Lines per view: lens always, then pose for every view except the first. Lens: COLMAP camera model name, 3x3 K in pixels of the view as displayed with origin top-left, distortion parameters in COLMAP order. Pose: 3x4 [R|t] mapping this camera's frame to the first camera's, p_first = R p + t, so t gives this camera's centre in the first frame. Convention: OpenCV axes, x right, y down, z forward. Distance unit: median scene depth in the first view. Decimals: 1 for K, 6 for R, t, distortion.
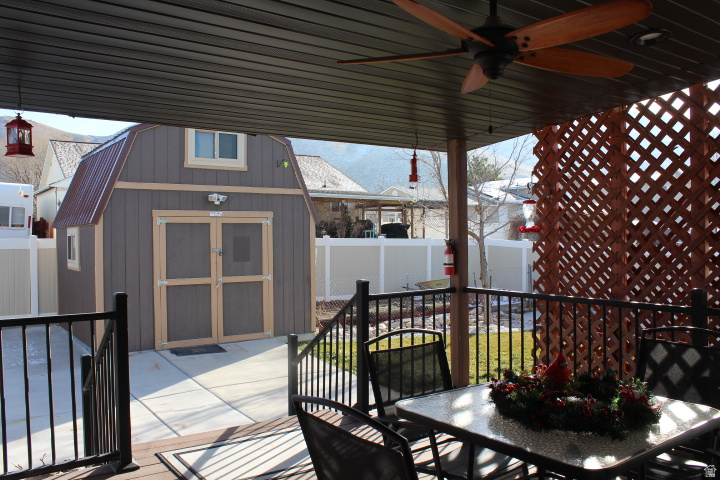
lens RADIAL K [[604.5, 0, 357.1], [0, 604.5, 241.8], [0, 0, 1]] dist [-0.124558, 0.100789]
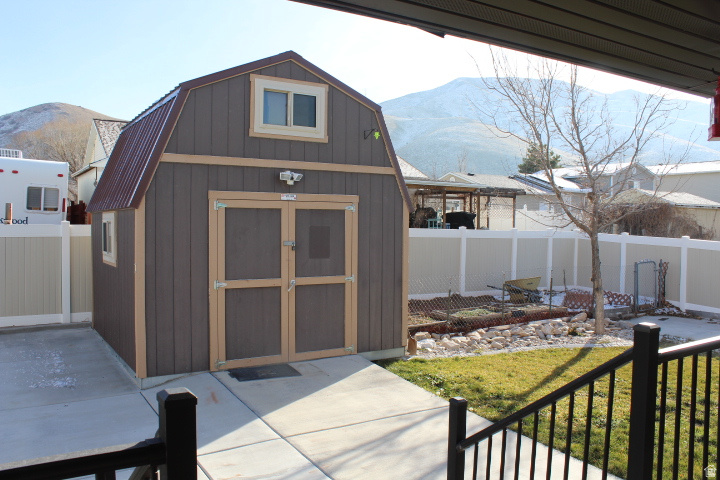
lens RADIAL K [[604.5, 0, 362.5], [0, 604.5, 237.8], [0, 0, 1]] dist [-0.124558, 0.100789]
pose [[0.998091, 0.015069, -0.059896, -0.090530], [-0.014270, 0.999804, 0.013747, -0.005531], [0.060092, -0.012866, 0.998110, 0.221219]]
